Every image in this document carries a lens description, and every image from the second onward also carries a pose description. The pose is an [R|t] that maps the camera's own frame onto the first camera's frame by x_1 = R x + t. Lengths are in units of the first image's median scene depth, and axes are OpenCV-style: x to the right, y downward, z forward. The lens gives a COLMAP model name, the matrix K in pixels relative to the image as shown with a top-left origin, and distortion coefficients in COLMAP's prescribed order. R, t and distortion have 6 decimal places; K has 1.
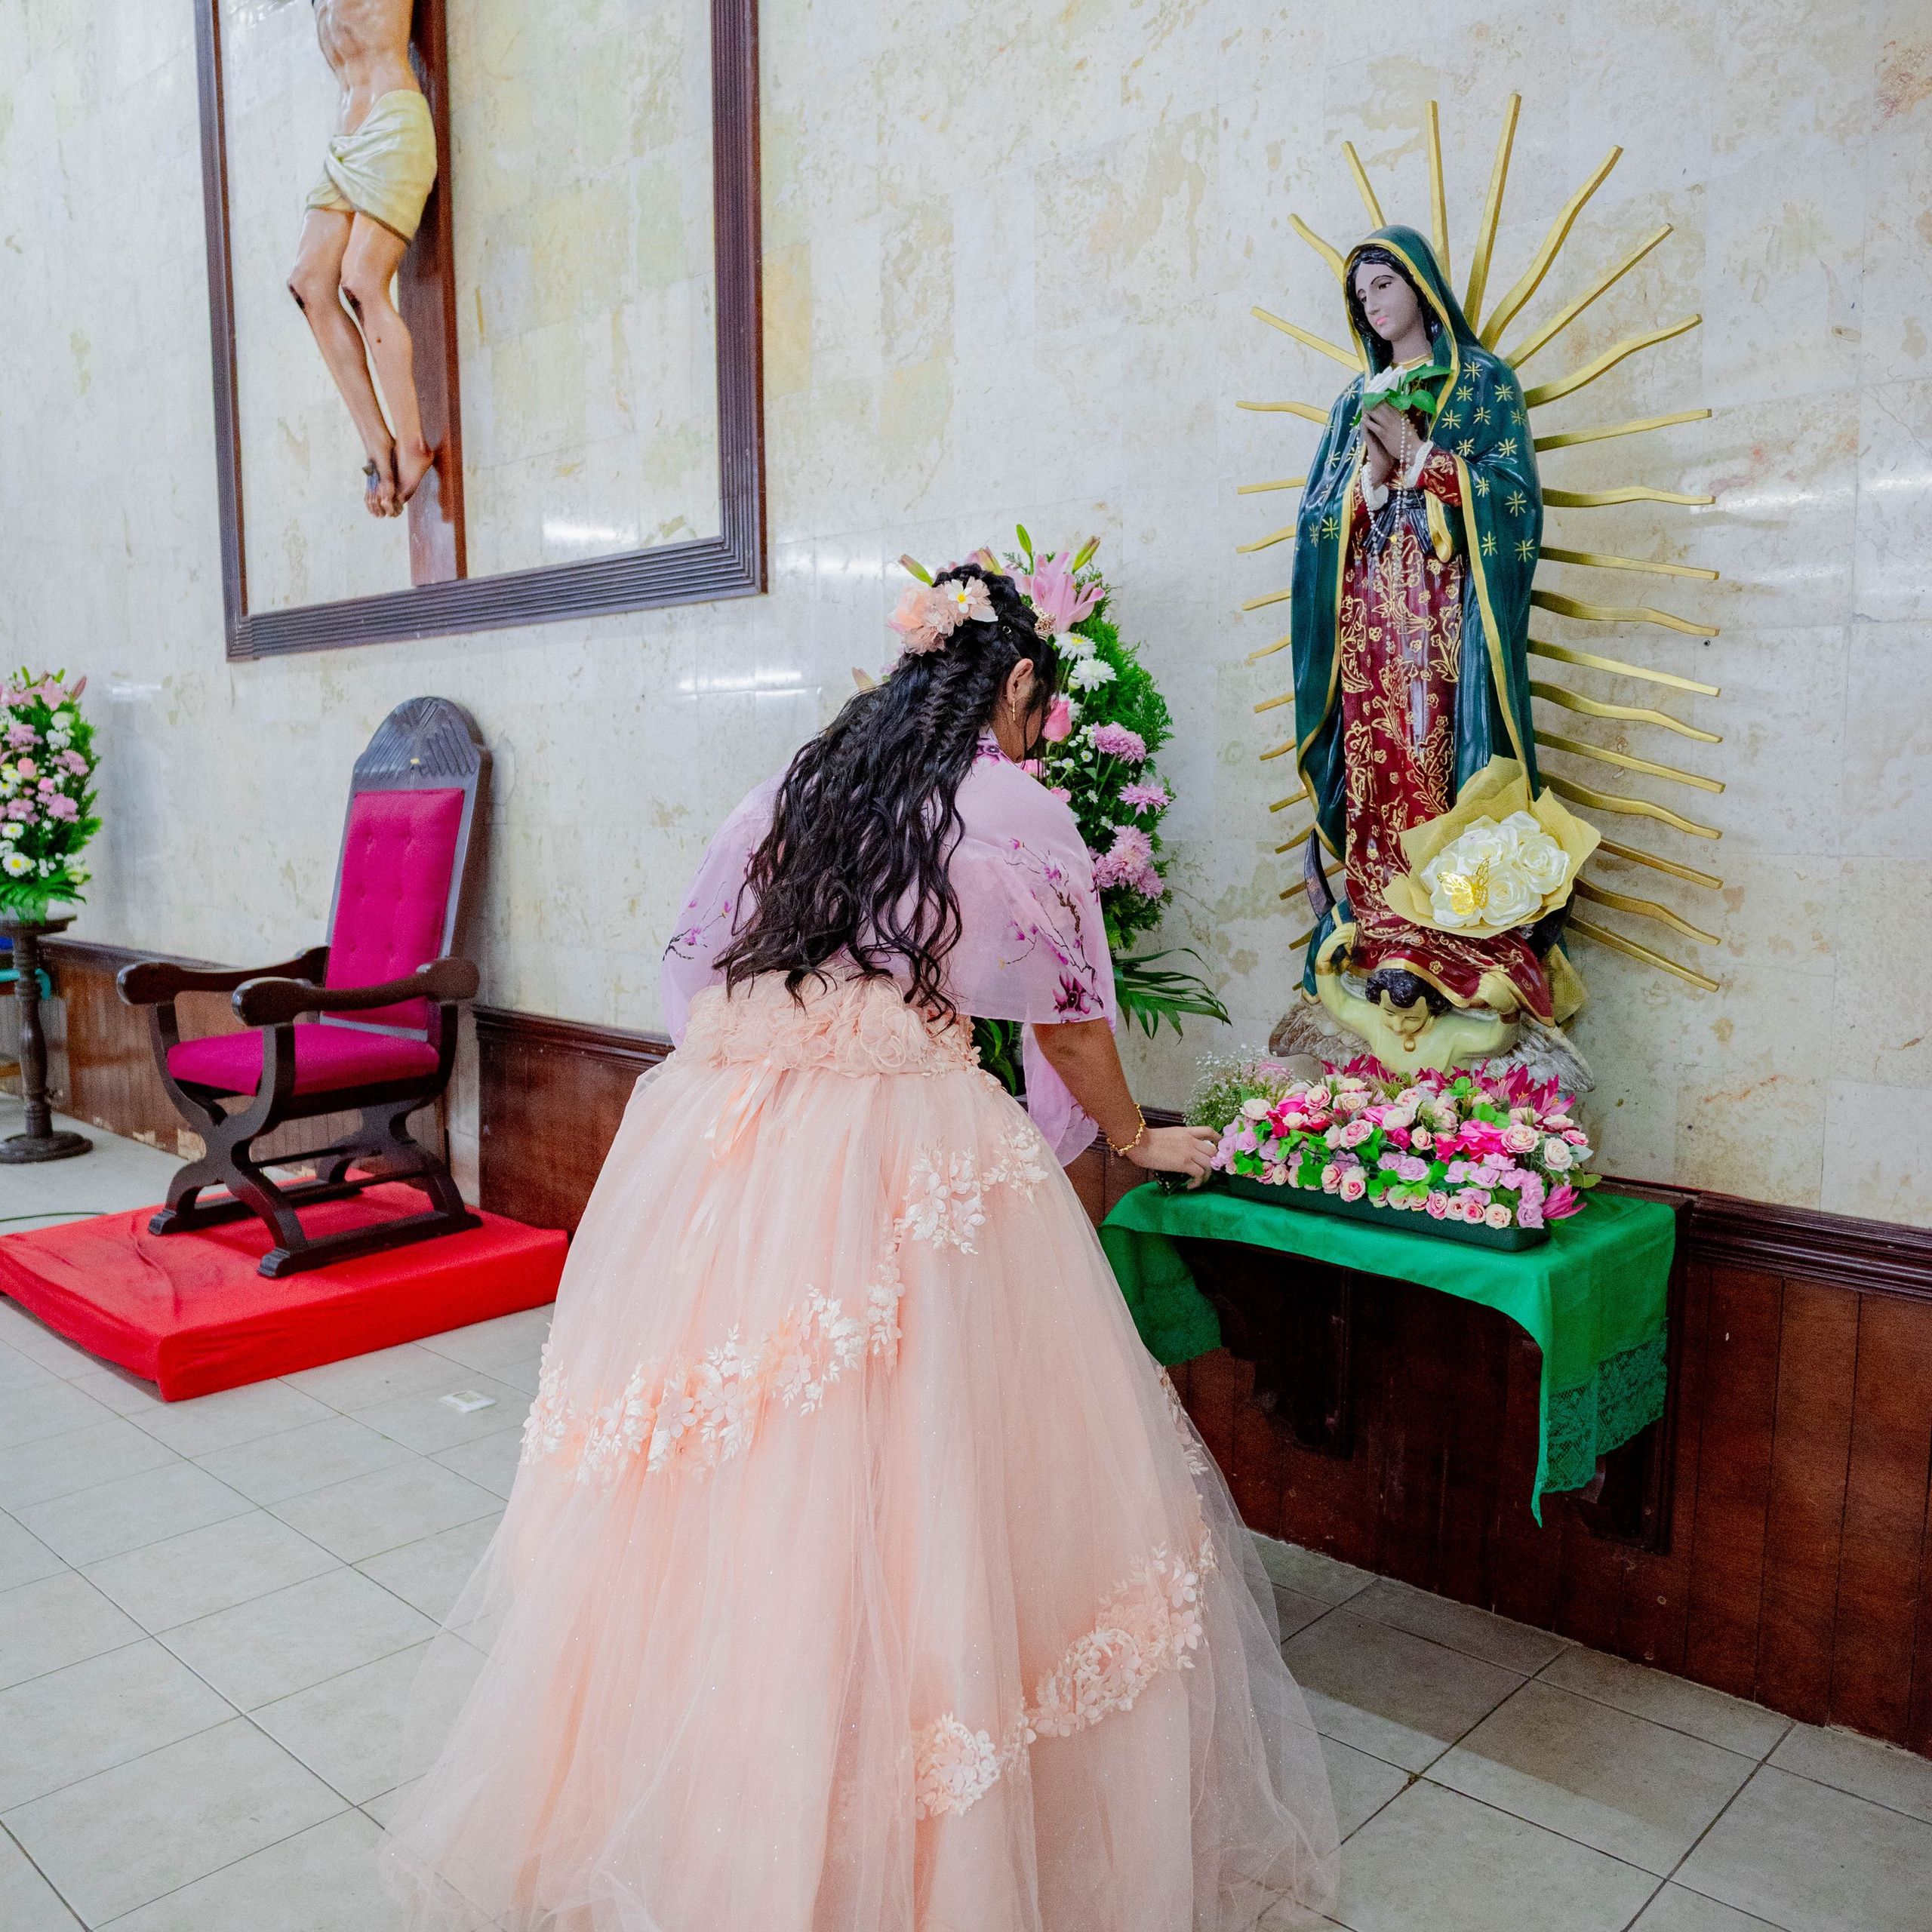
lens RADIAL K [[1711.0, 0, 989.3], [0, 1711.0, 987.2], [0, 0, 1]] dist [-0.065369, 0.048883]
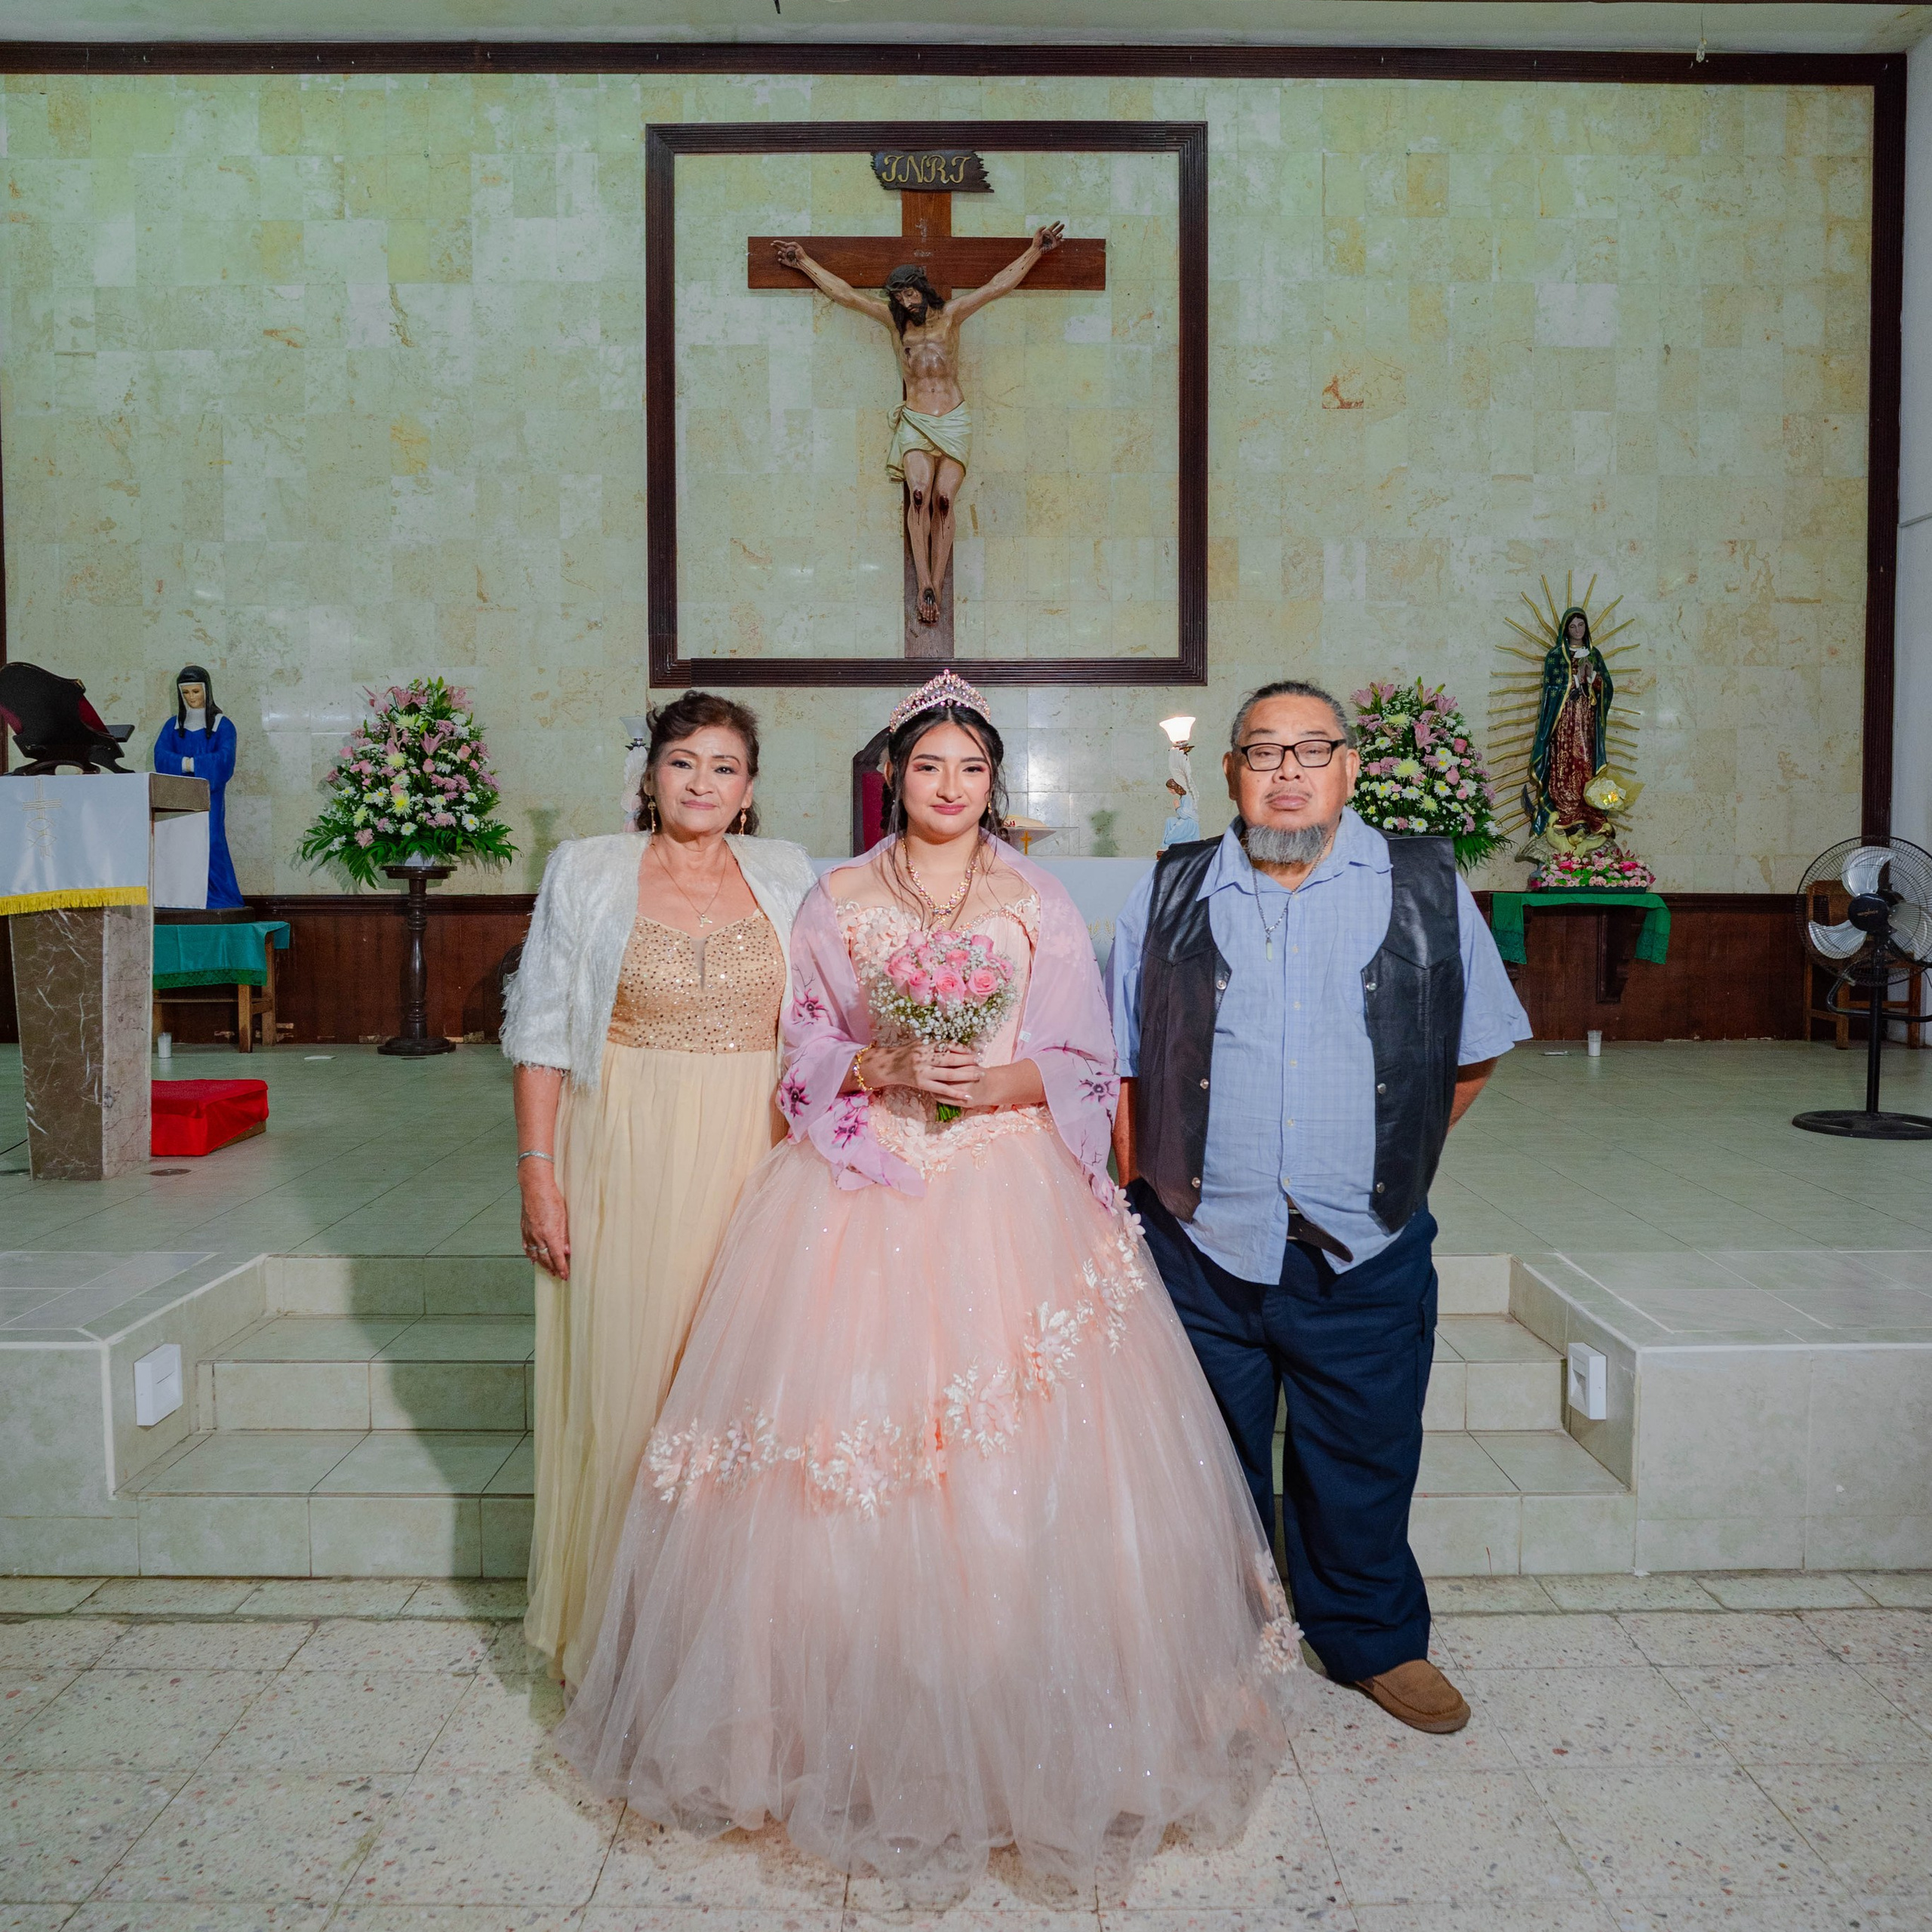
lens RADIAL K [[1771.3, 0, 974.4], [0, 1771.3, 963.9], [0, 0, 1]] dist [-0.062218, 0.045245]
pose [[0.732431, -0.034829, 0.679950, -2.683238], [0.079773, 0.996202, -0.034902, 0.260081], [-0.676152, 0.079805, 0.732427, -0.635663]]
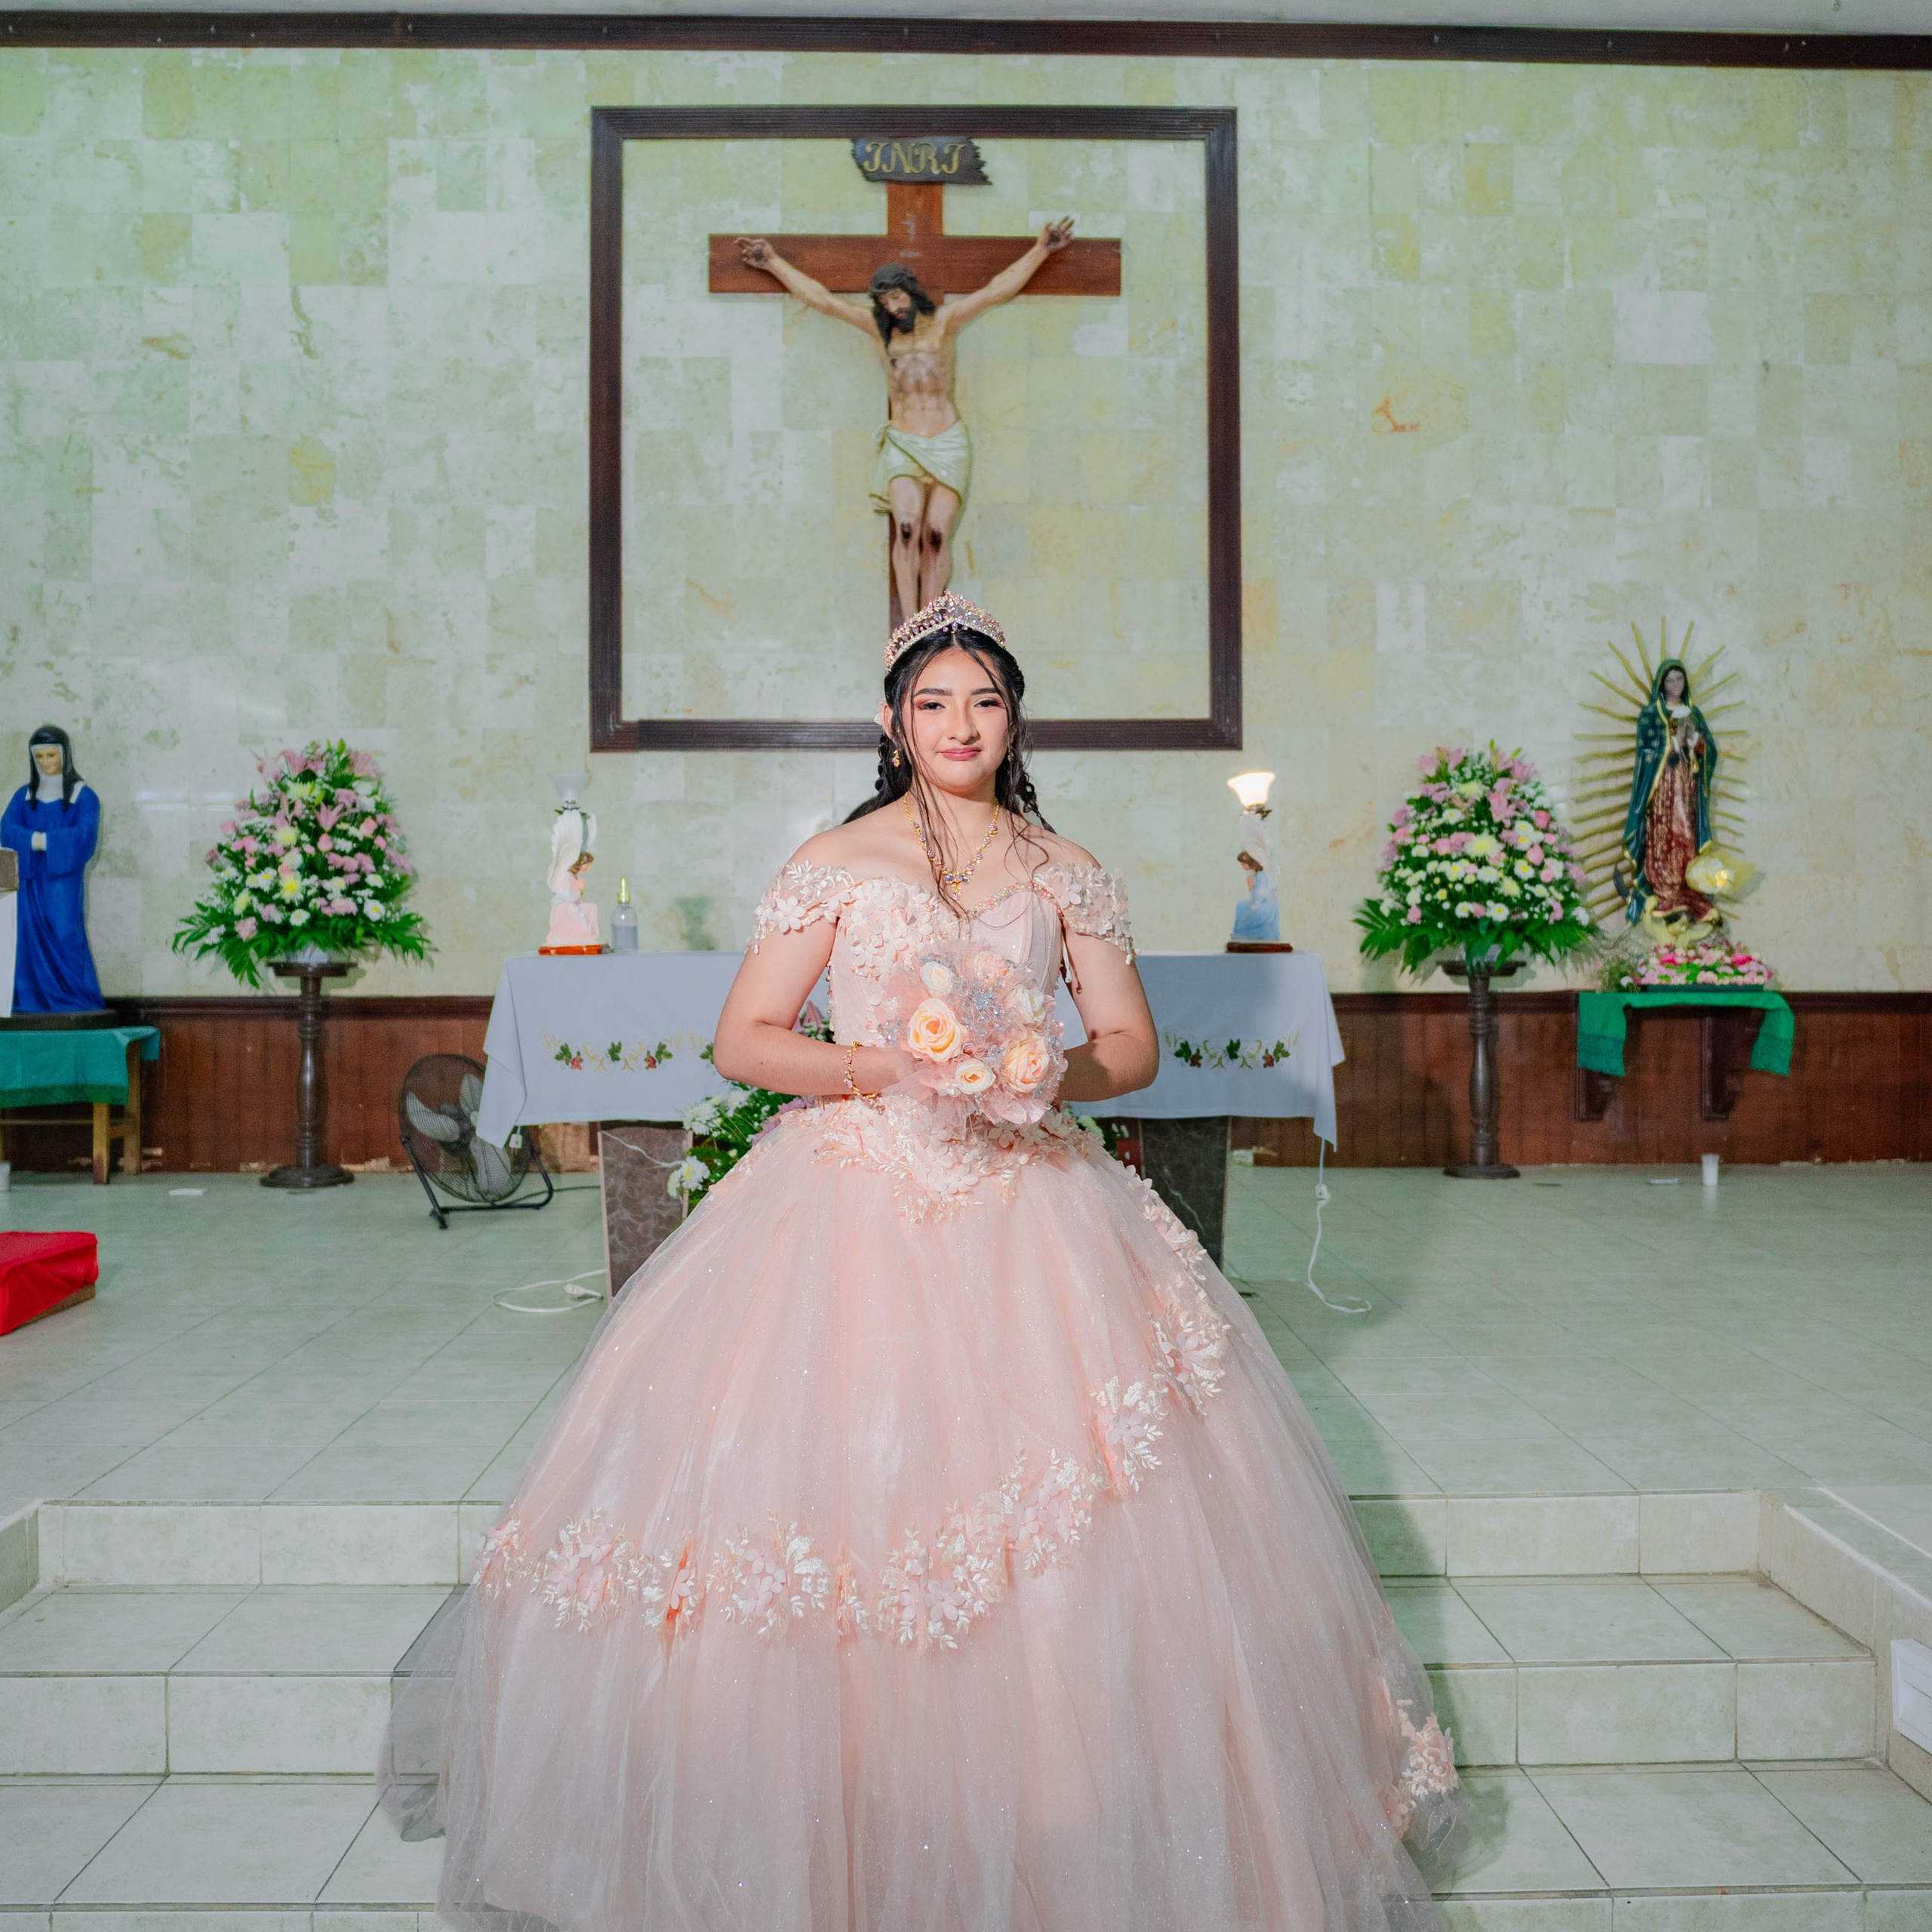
lens RADIAL K [[1856.4, 0, 961.5], [0, 1856.4, 957.4], [0, 0, 1]] dist [-0.064345, 0.048737]
pose [[0.722306, 0.003453, 0.691565, -2.480468], [0.082540, 0.992409, -0.091165, 0.223862], [-0.686630, 0.122931, 0.716538, -0.336095]]
